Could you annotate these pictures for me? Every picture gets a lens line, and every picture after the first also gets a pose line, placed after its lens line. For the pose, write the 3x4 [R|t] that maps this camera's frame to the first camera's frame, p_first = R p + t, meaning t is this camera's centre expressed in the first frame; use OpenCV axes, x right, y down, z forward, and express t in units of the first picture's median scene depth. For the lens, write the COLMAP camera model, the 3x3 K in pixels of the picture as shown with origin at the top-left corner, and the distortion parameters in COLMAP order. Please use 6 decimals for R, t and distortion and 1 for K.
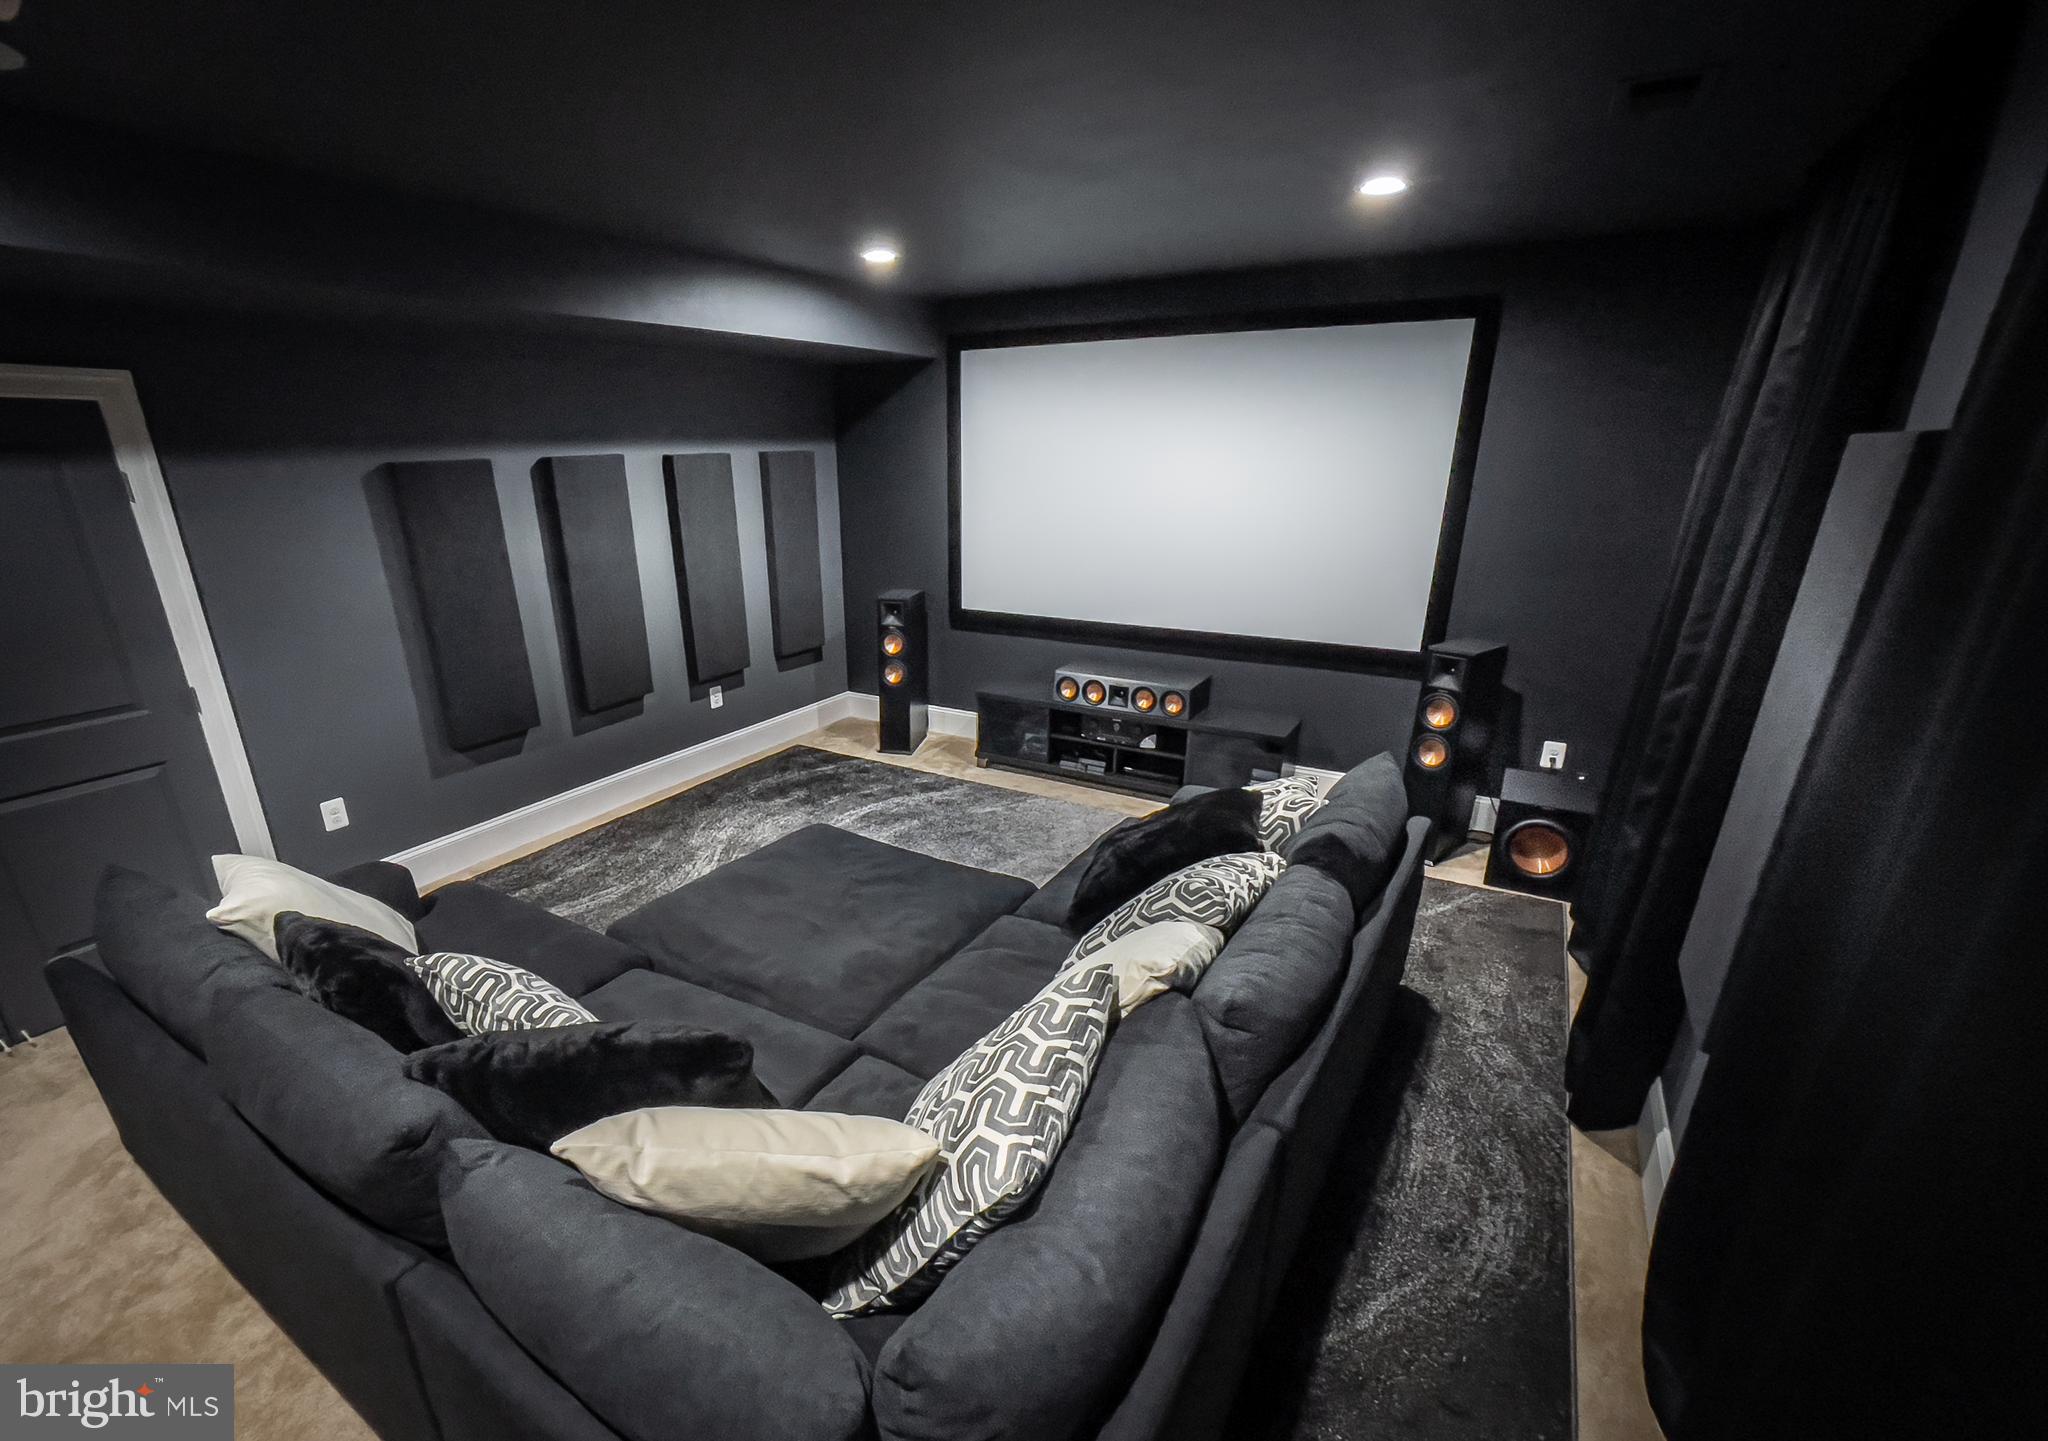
lens RADIAL K [[896.3, 0, 953.0], [0, 896.3, 778.1], [0, 0, 1]] dist [0.001228, -0.000163]
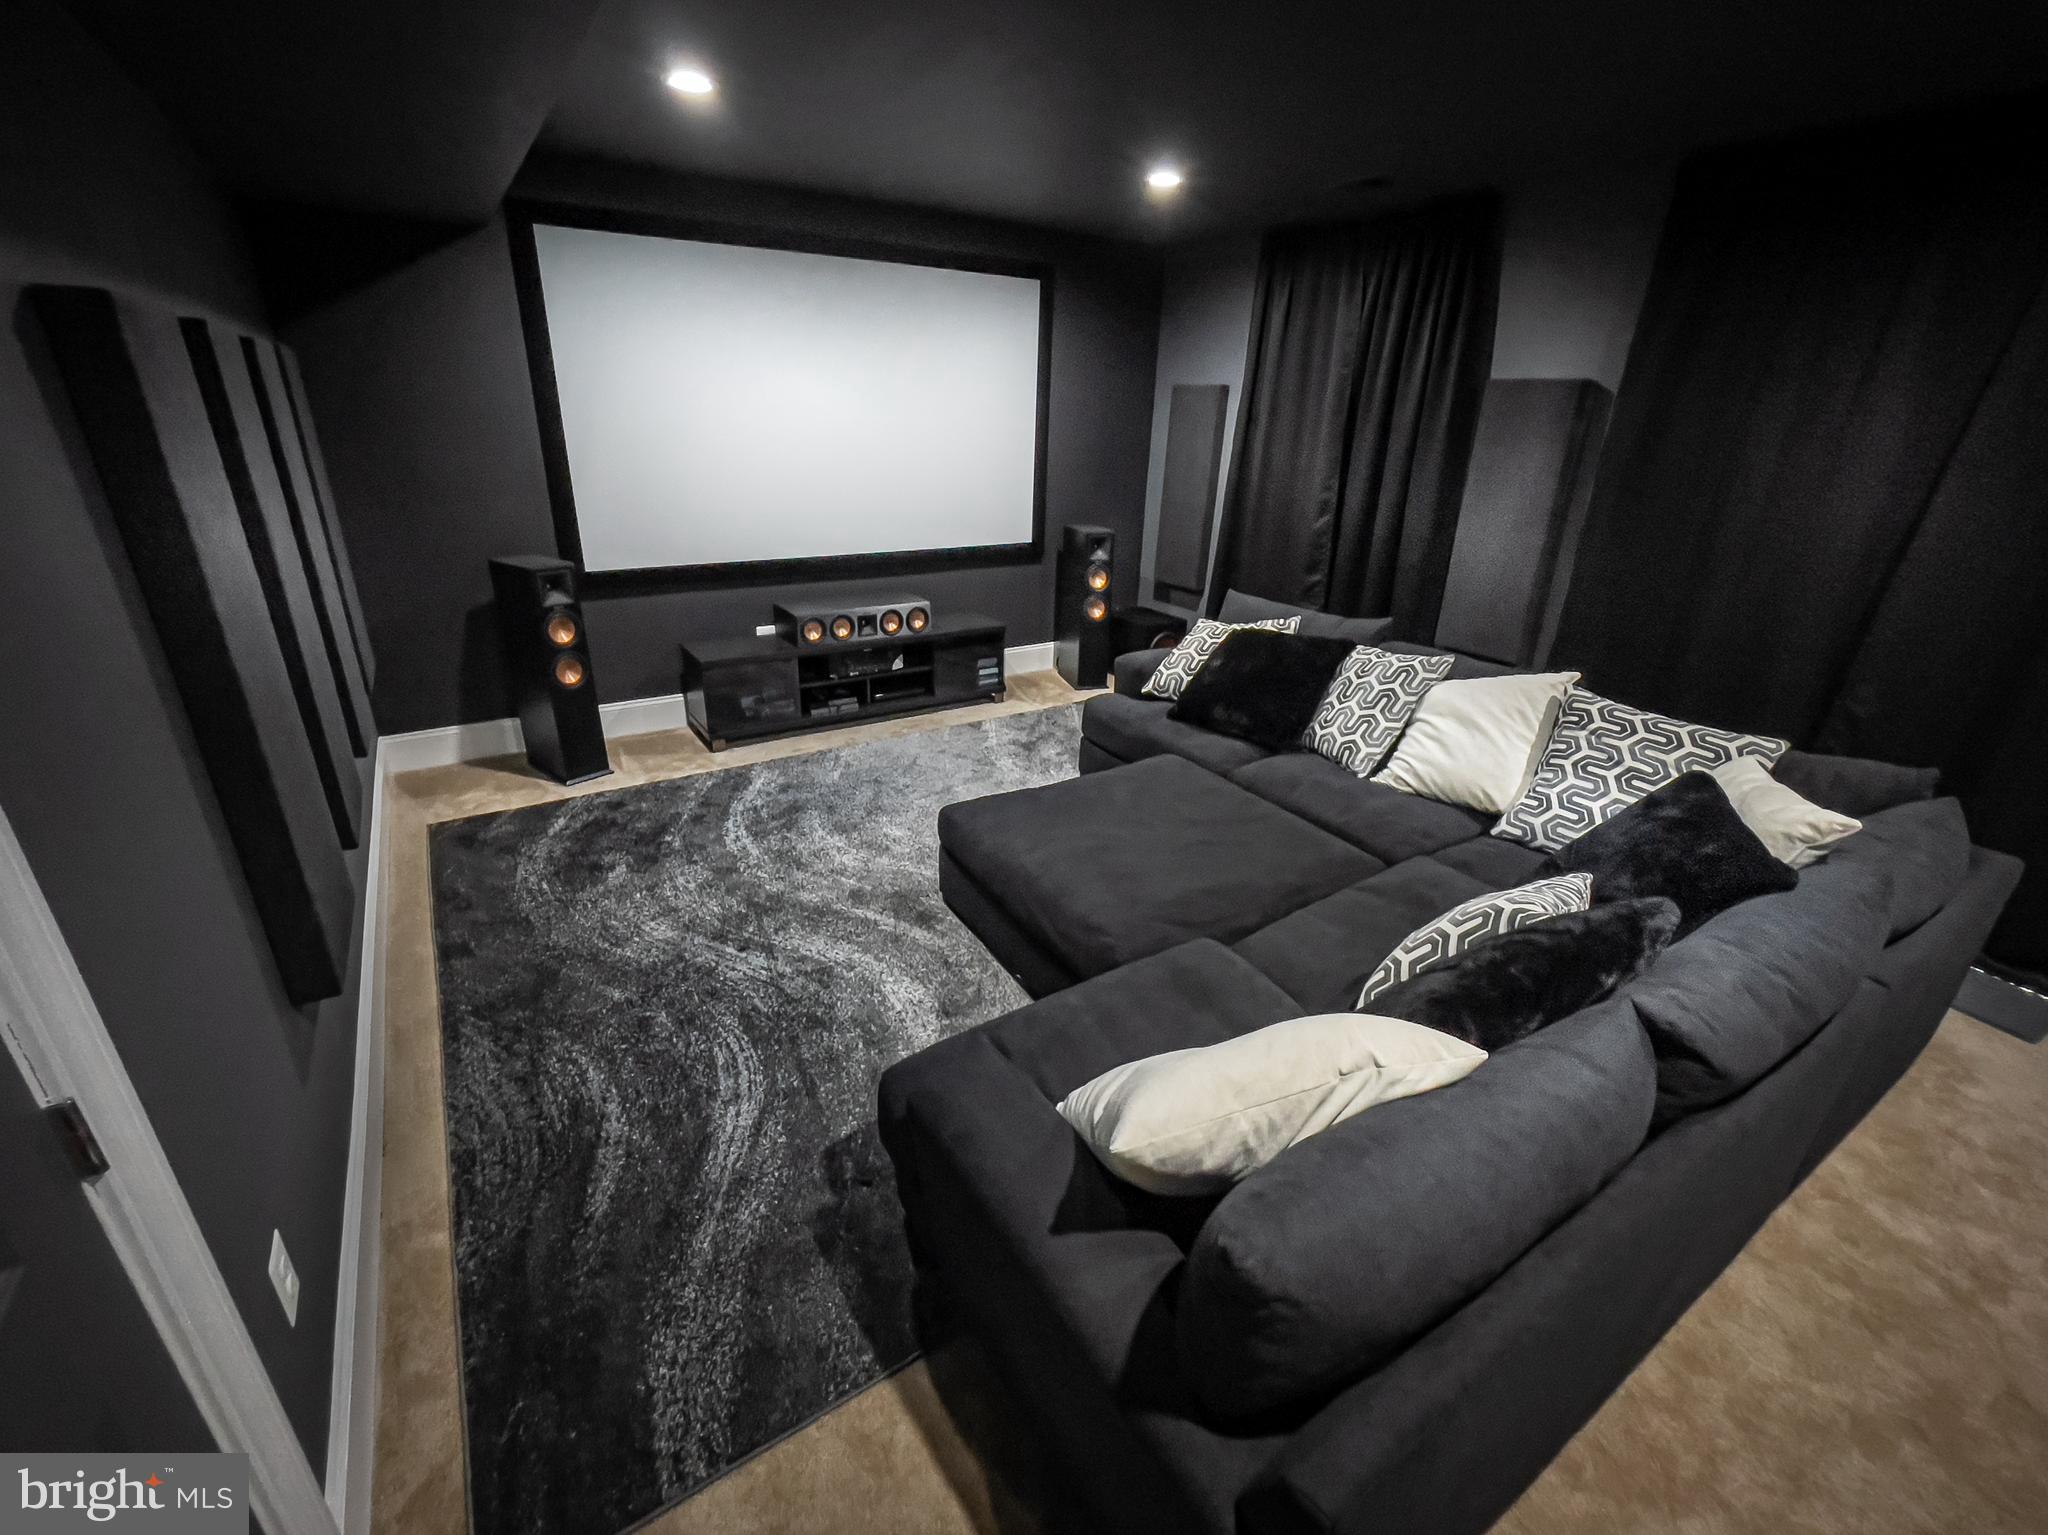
lens RADIAL K [[864.3, 0, 1024.0], [0, 864.3, 767.5], [0, 0, 1]] dist [-0.000502, 0.000058]
pose [[0.419158, -0.333265, 0.844536, -0.583470], [0.287691, 0.931014, 0.224605, -0.106357], [-0.861128, 0.148821, 0.486119, 0.394999]]
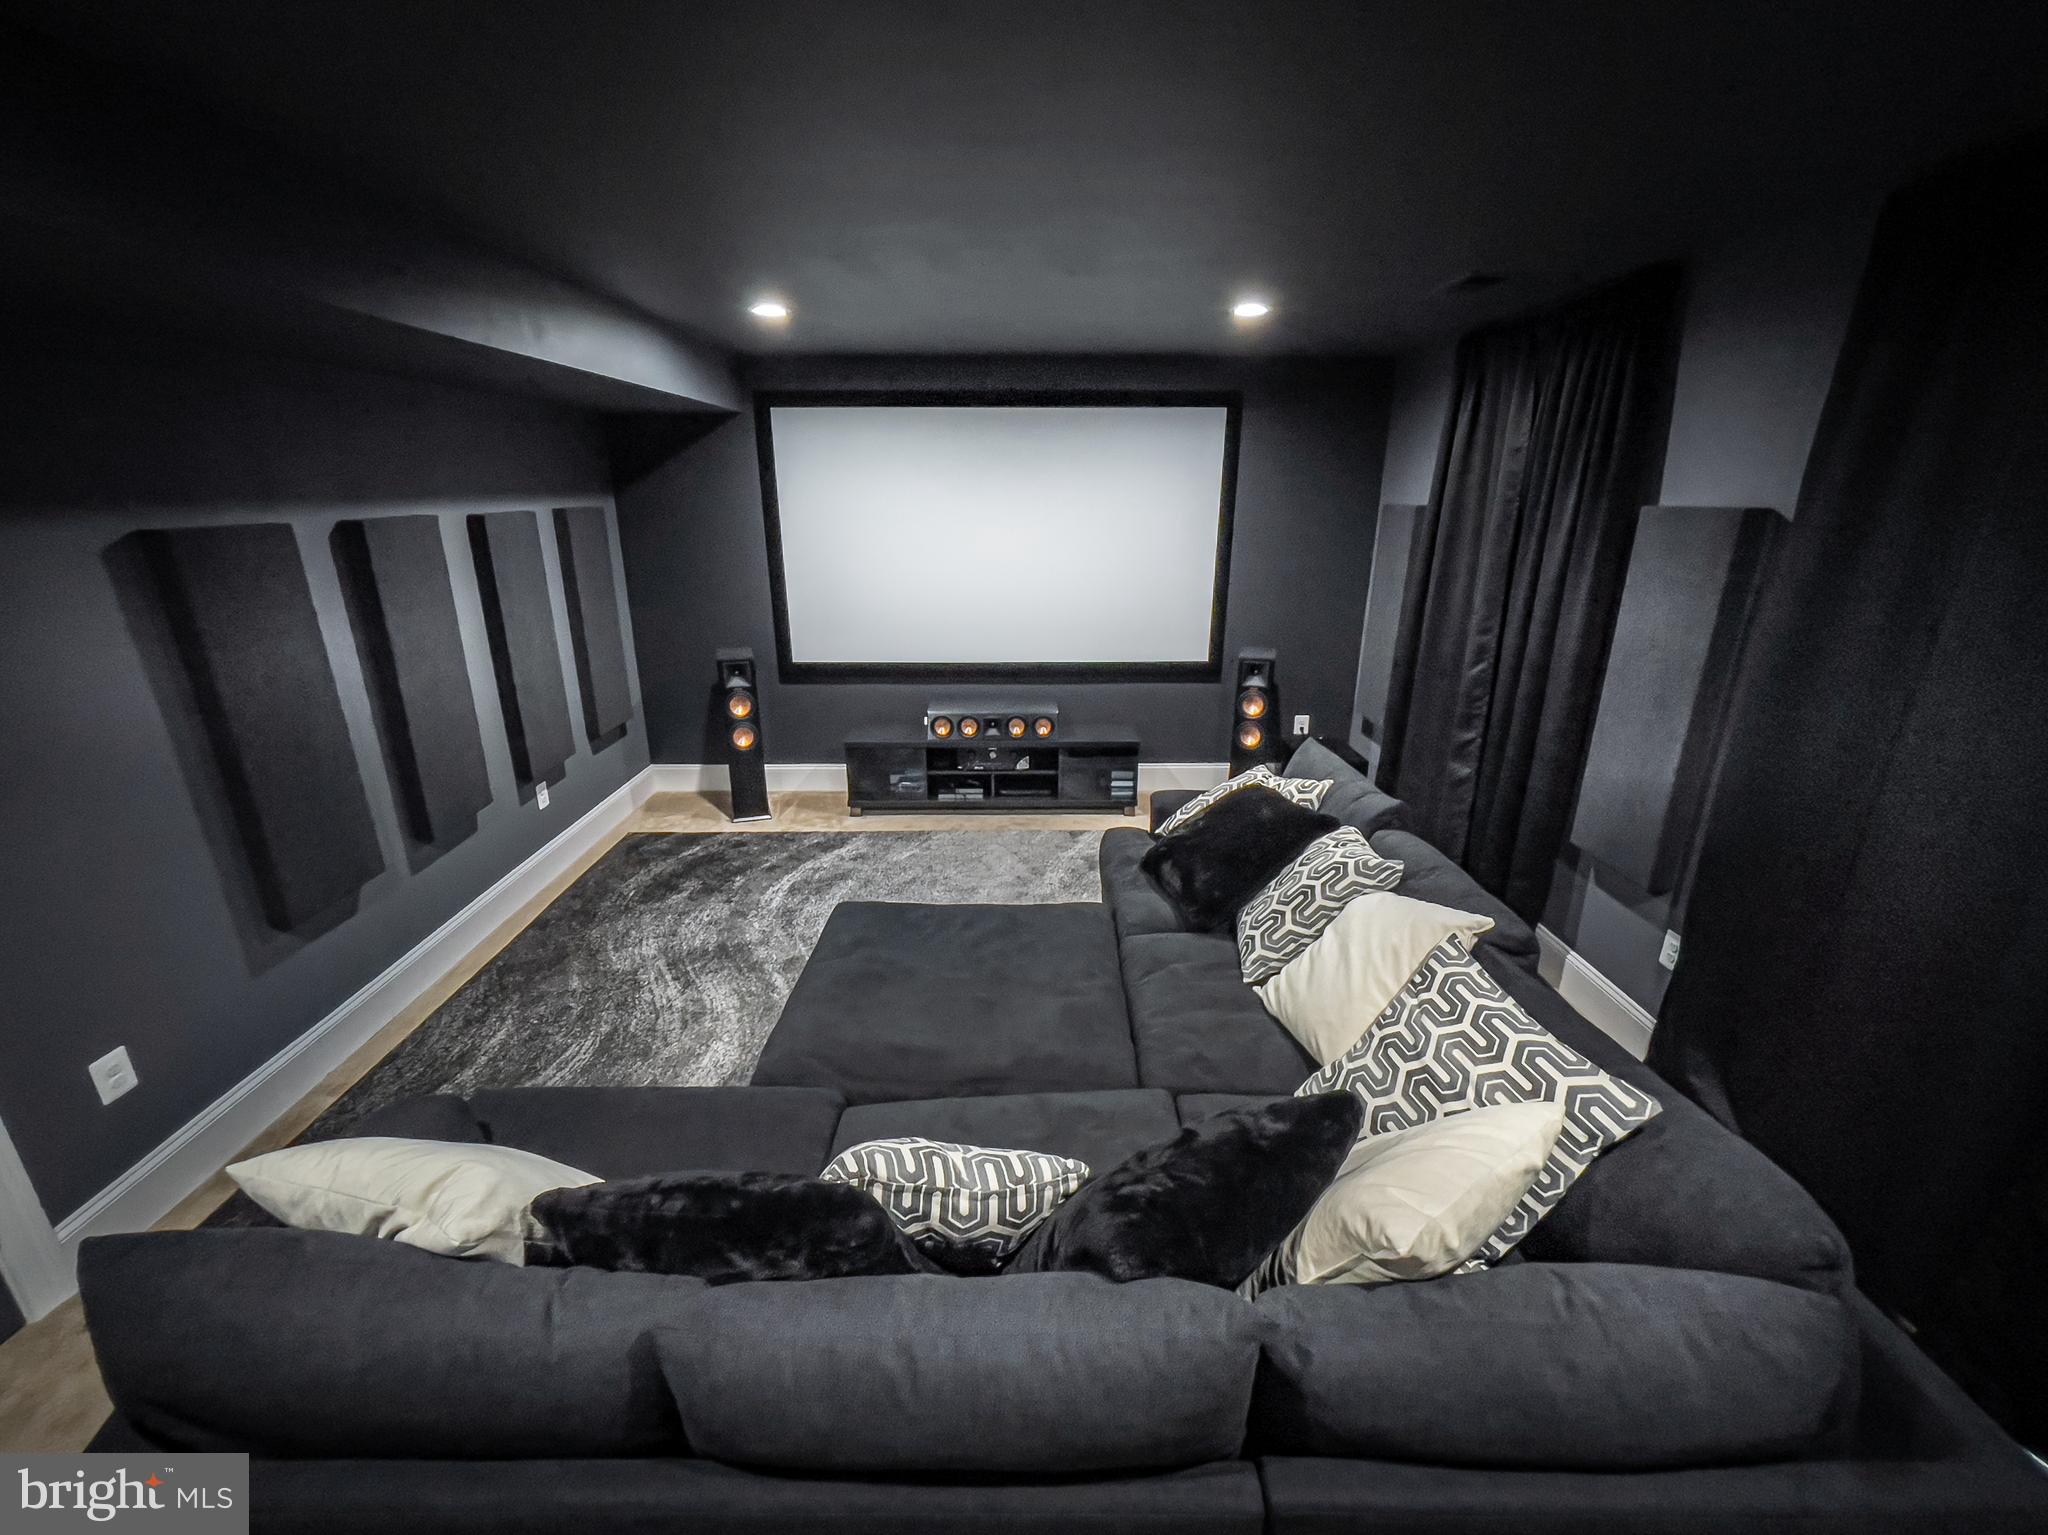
lens RADIAL K [[835.6, 0, 1024.0], [0, 835.6, 767.5], [0, 0, 1]] dist [-0.002009, -0.000112]
pose [[0.842962, -0.163941, 0.512385, -0.303418], [0.182562, 0.983092, 0.014202, -0.048415], [-0.506050, 0.081570, 0.858638, 0.104827]]
